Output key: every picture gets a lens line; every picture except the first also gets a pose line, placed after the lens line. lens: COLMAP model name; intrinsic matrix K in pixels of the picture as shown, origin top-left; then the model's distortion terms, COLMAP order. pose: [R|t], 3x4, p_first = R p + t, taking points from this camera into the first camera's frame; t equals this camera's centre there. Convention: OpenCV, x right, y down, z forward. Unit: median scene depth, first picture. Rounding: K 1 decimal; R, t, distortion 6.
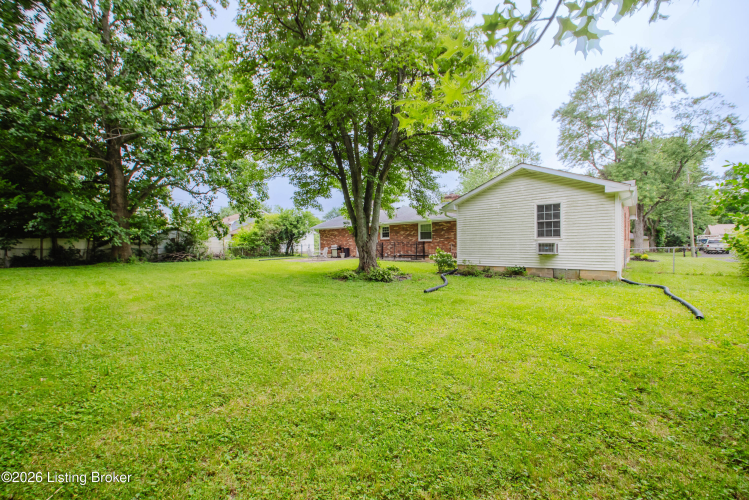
lens RADIAL K [[303.6, 0, 368.3], [0, 303.6, 249.2], [0, 0, 1]] dist [-0.004086, -0.000521]
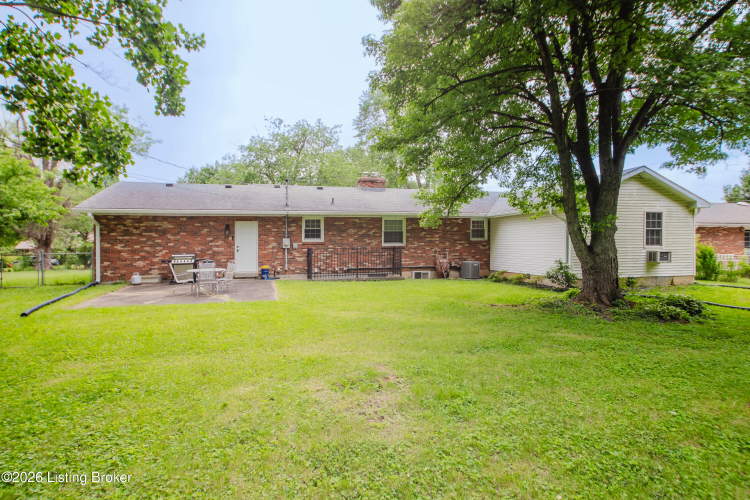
lens RADIAL K [[398.6, 0, 365.6], [0, 398.6, 236.2], [0, 0, 1]] dist [0.007035, 0.002091]
pose [[0.543110, 0.019282, 0.839440, -0.581036], [0.011723, 0.999465, -0.030542, -0.023353], [-0.839580, 0.026428, 0.542593, 0.617475]]
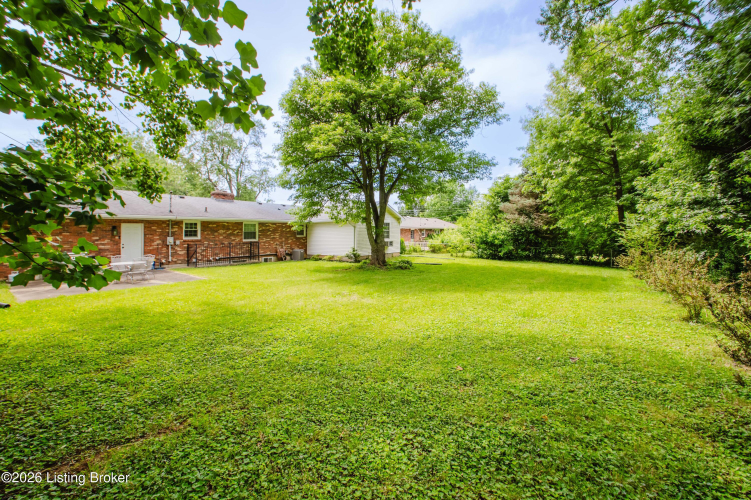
lens RADIAL K [[304.5, 0, 375.6], [0, 304.5, 232.7], [0, 0, 1]] dist [-0.004086, -0.000521]
pose [[-0.101406, 0.015812, 0.994719, -0.846222], [0.027901, 0.999526, -0.013044, -0.031672], [-0.994454, 0.026431, -0.101799, 0.735785]]
